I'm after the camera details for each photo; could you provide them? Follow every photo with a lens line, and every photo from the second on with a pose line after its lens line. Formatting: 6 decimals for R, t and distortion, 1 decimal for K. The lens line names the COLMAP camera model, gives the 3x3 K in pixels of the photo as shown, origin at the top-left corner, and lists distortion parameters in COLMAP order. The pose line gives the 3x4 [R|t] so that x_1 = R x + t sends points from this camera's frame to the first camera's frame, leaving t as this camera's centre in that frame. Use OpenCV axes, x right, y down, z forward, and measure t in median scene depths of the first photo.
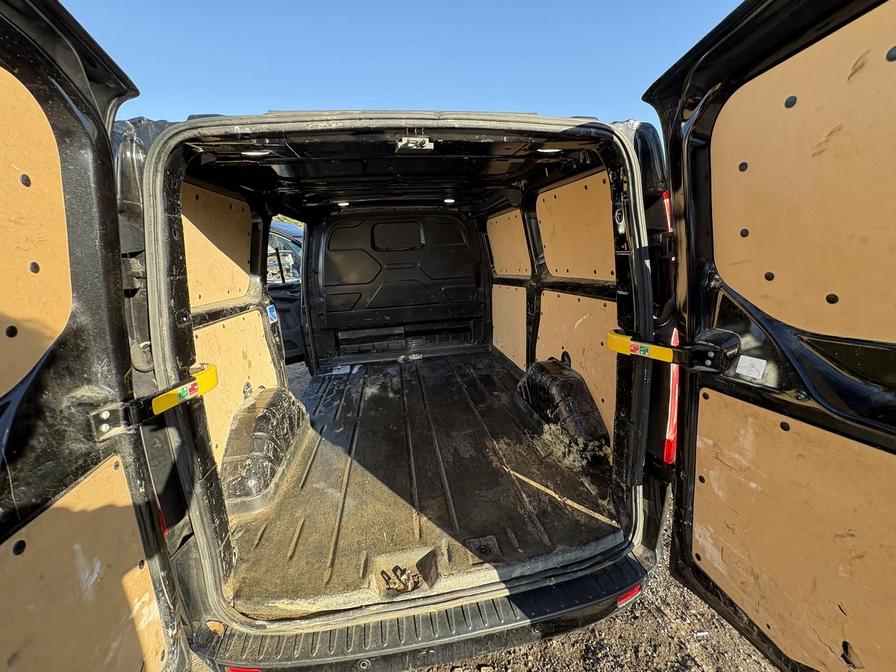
lens RADIAL K [[358.2, 0, 448.9], [0, 358.2, 335.2], [0, 0, 1]] dist [-0.003027, 0.000998]
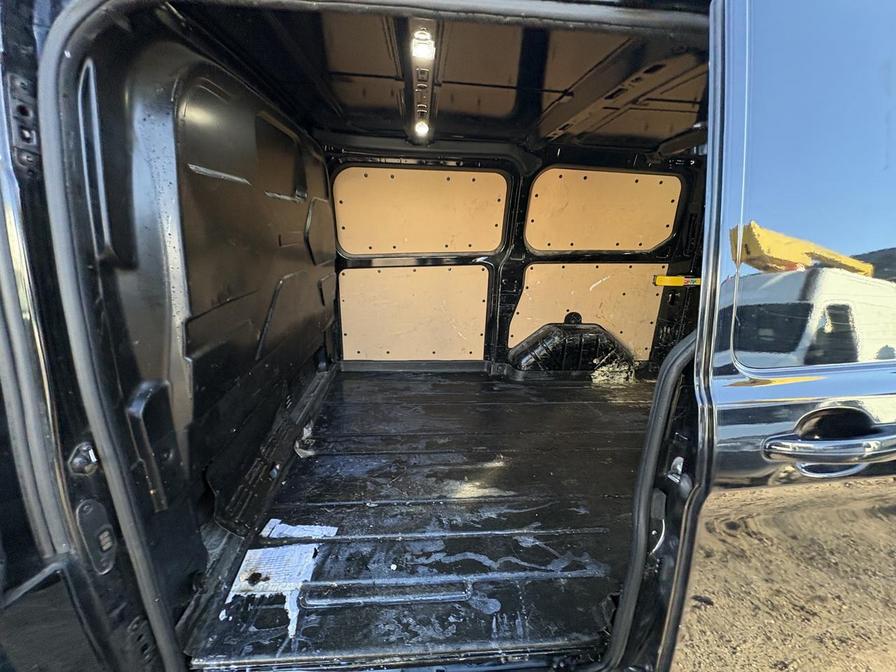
lens RADIAL K [[358.2, 0, 449.9], [0, 358.2, 336.9], [0, 0, 1]] dist [-0.003027, 0.000998]
pose [[0.075757, -0.246891, 0.966078, -1.211638], [0.195068, 0.953811, 0.228460, -0.315068], [-0.977860, 0.171143, 0.120418, 1.736251]]
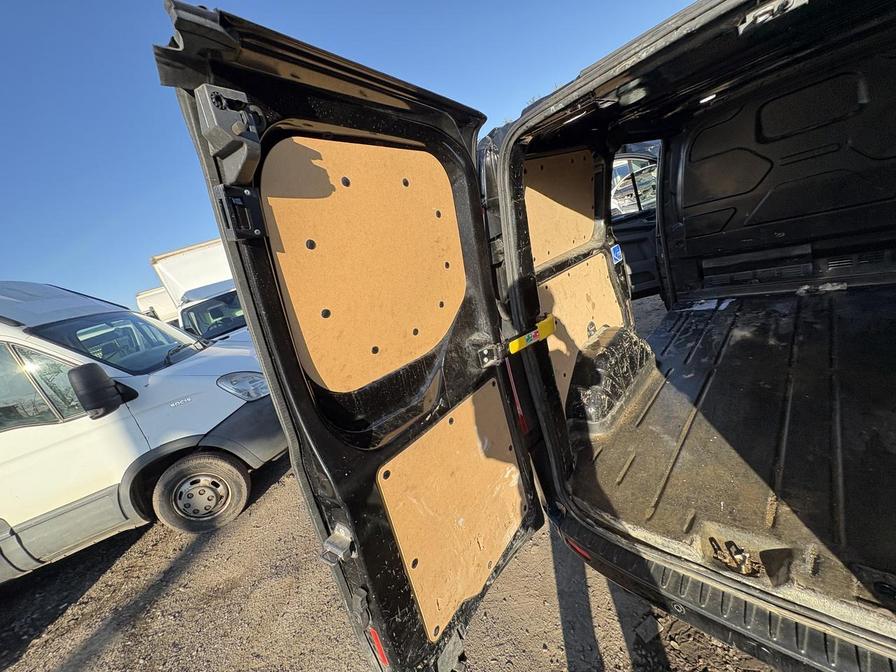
lens RADIAL K [[358.2, 0, 441.8], [0, 358.2, 333.7], [0, 0, 1]] dist [-0.003027, 0.000998]
pose [[0.563785, 0.079354, -0.822100, 0.124066], [0.094859, 0.982566, 0.159896, -0.071787], [0.820456, -0.168131, 0.546429, -0.001862]]
